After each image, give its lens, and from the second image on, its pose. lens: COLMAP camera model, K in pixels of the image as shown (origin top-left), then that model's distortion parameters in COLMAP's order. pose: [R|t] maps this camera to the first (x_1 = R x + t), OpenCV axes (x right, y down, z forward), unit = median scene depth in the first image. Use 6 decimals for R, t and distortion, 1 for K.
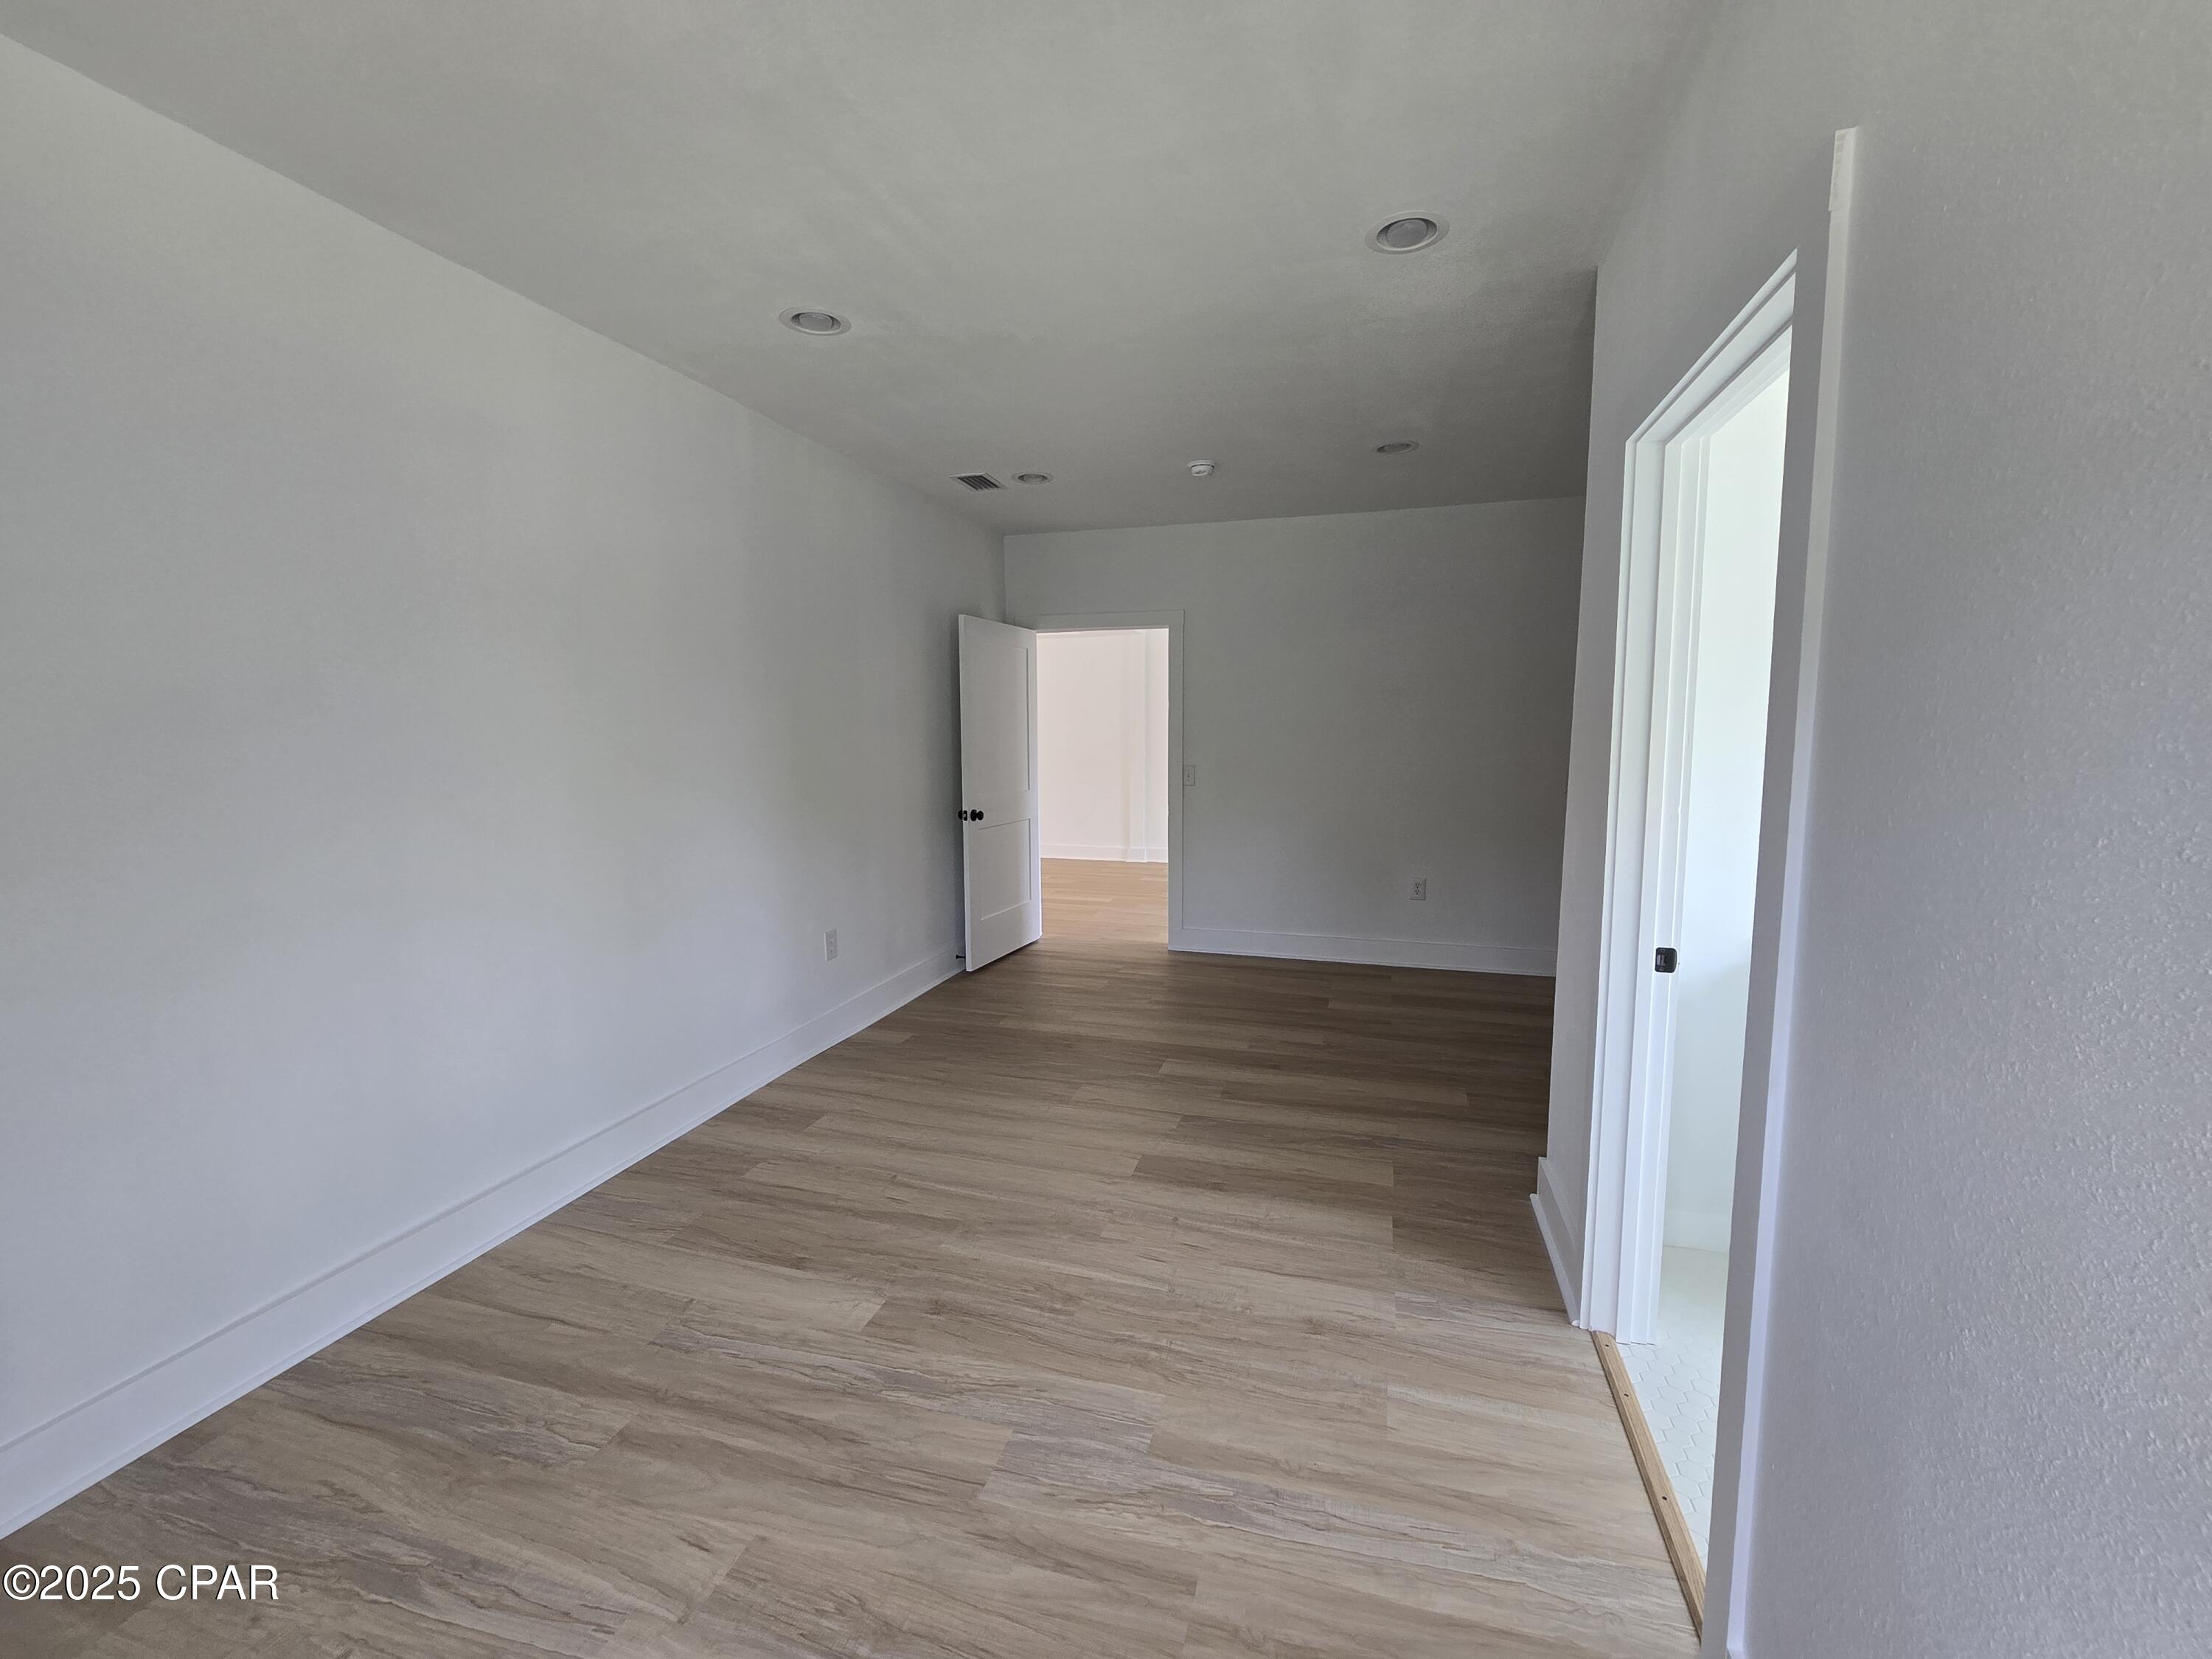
lens RADIAL K [[898.4, 0, 1112.5], [0, 898.4, 832.1], [0, 0, 1]] dist [-0.000465, 0.000229]
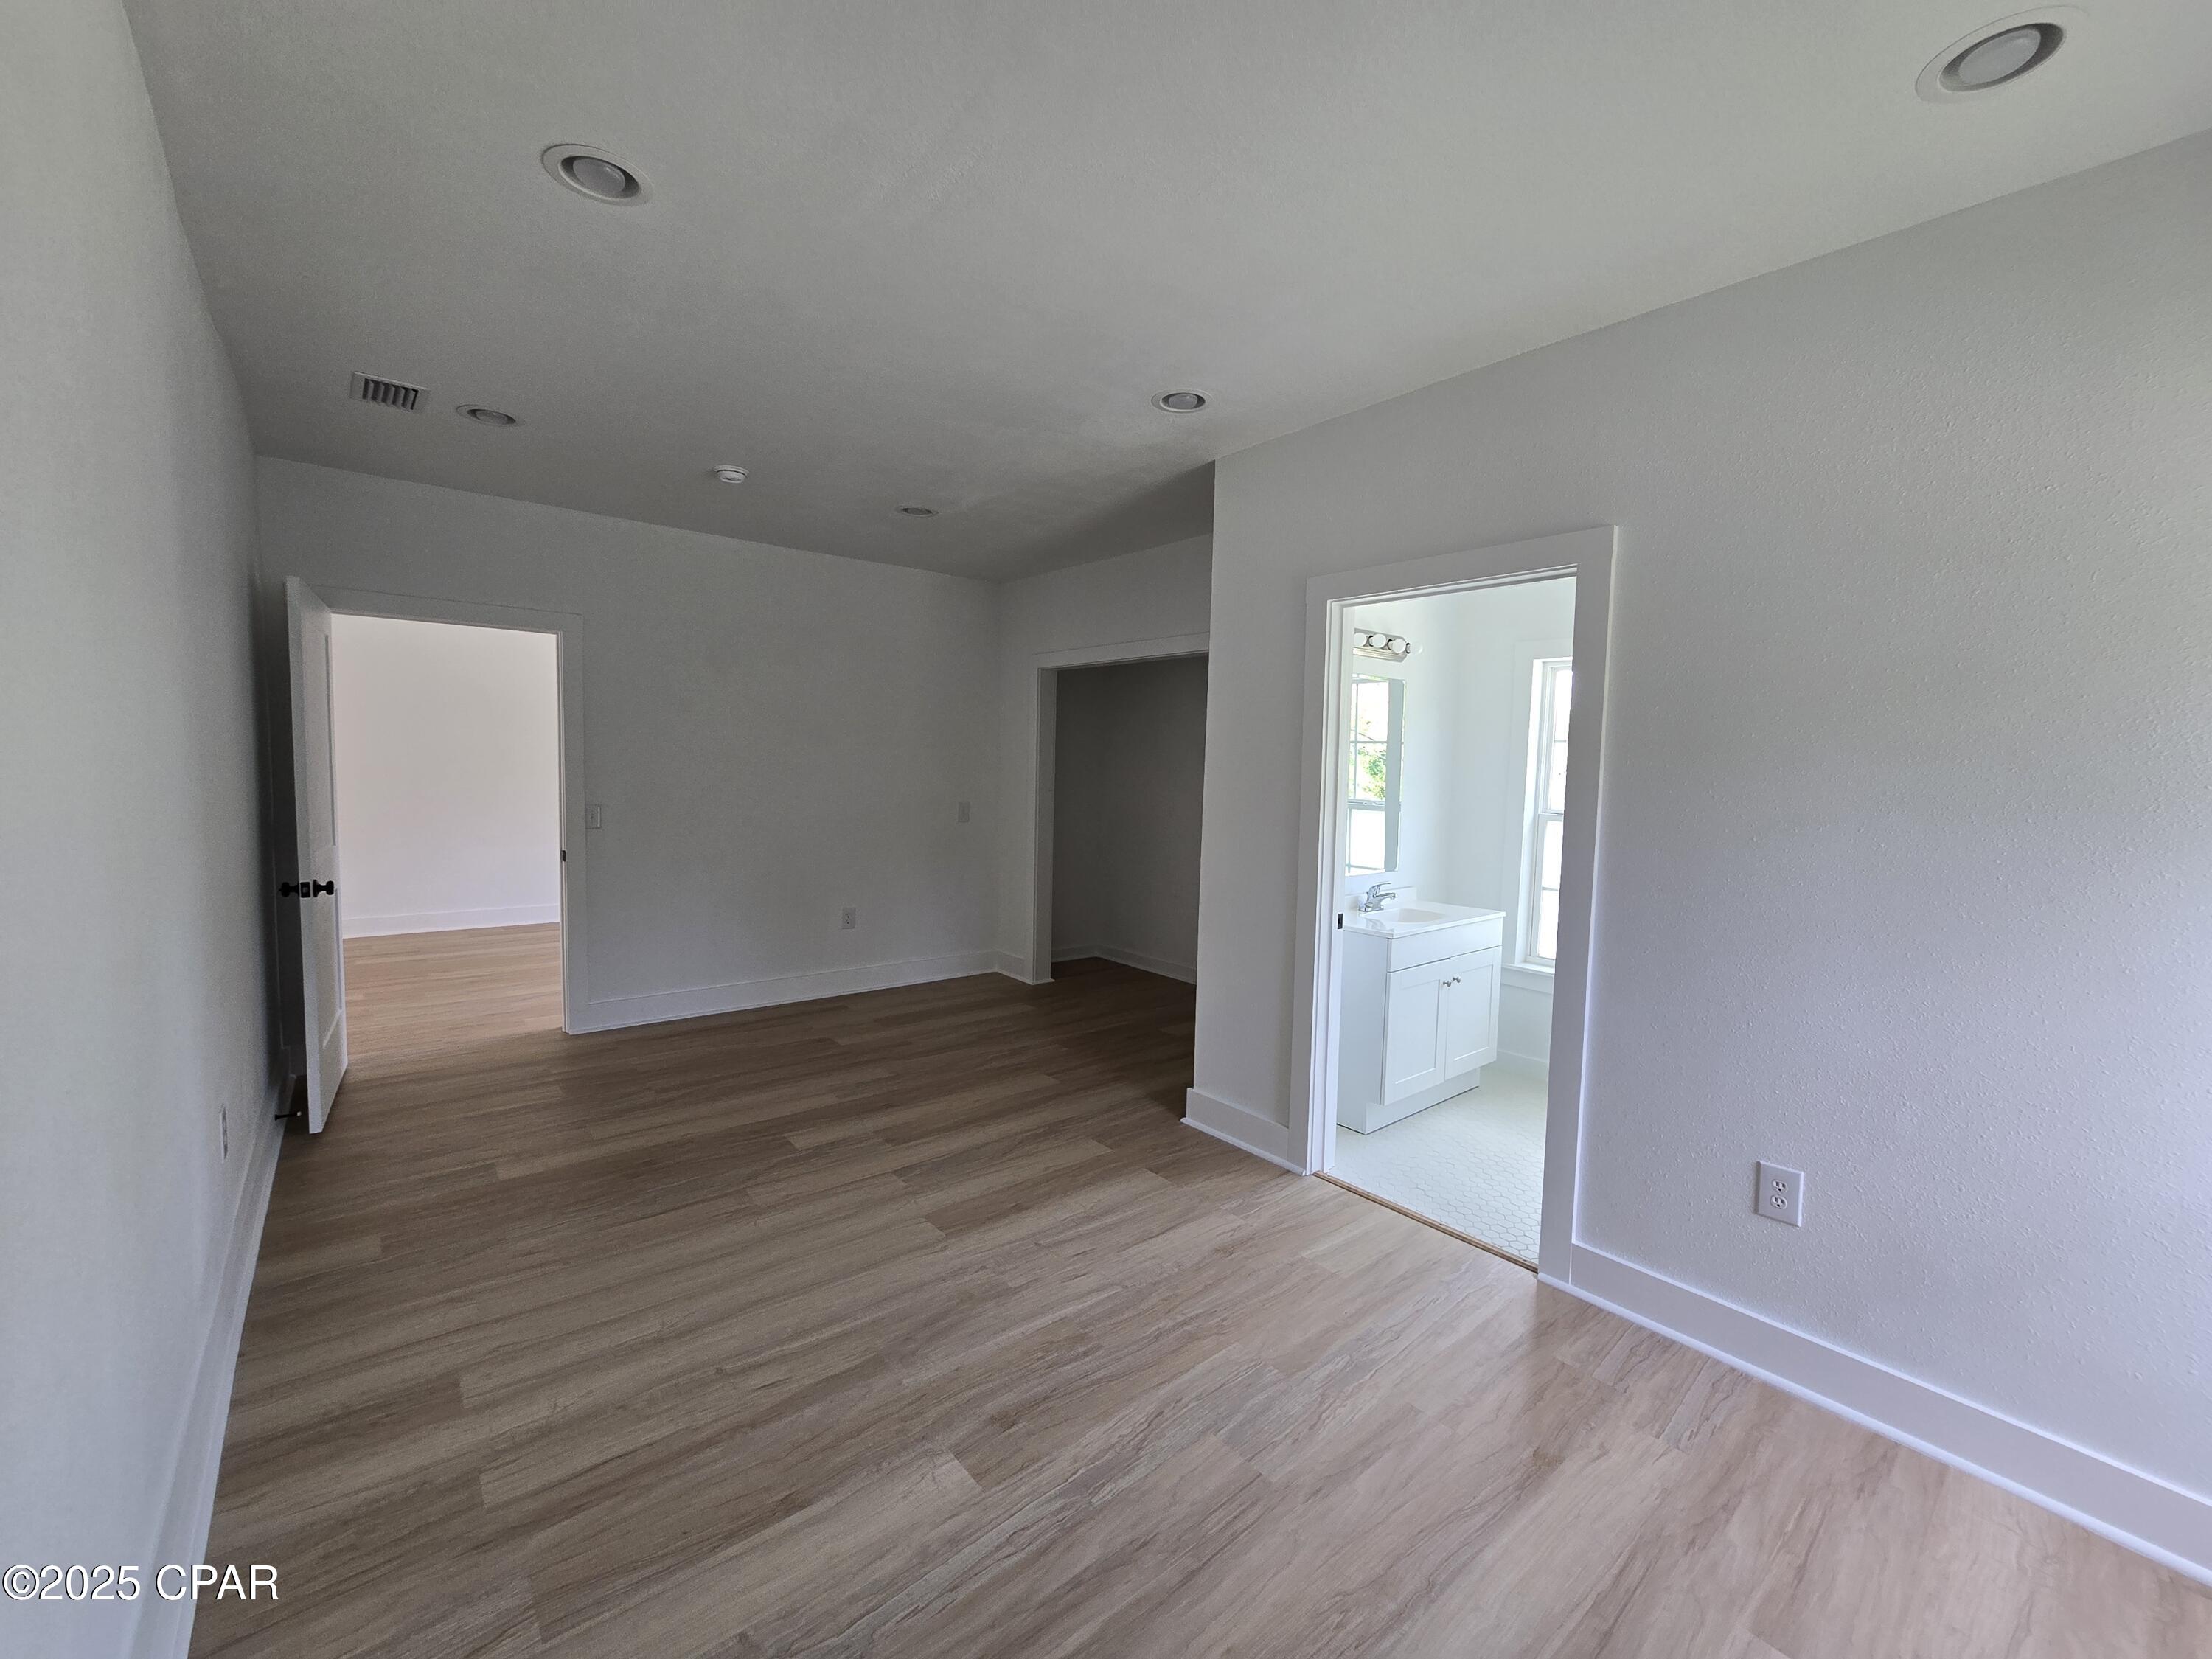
lens RADIAL K [[898.4, 0, 1113.7], [0, 898.4, 830.2], [0, 0, 1]] dist [-0.000465, 0.000229]
pose [[0.557706, -0.042863, 0.828931, -0.746433], [0.070683, 0.997491, 0.004023, -0.044655], [-0.827024, 0.056347, 0.559336, 0.333876]]
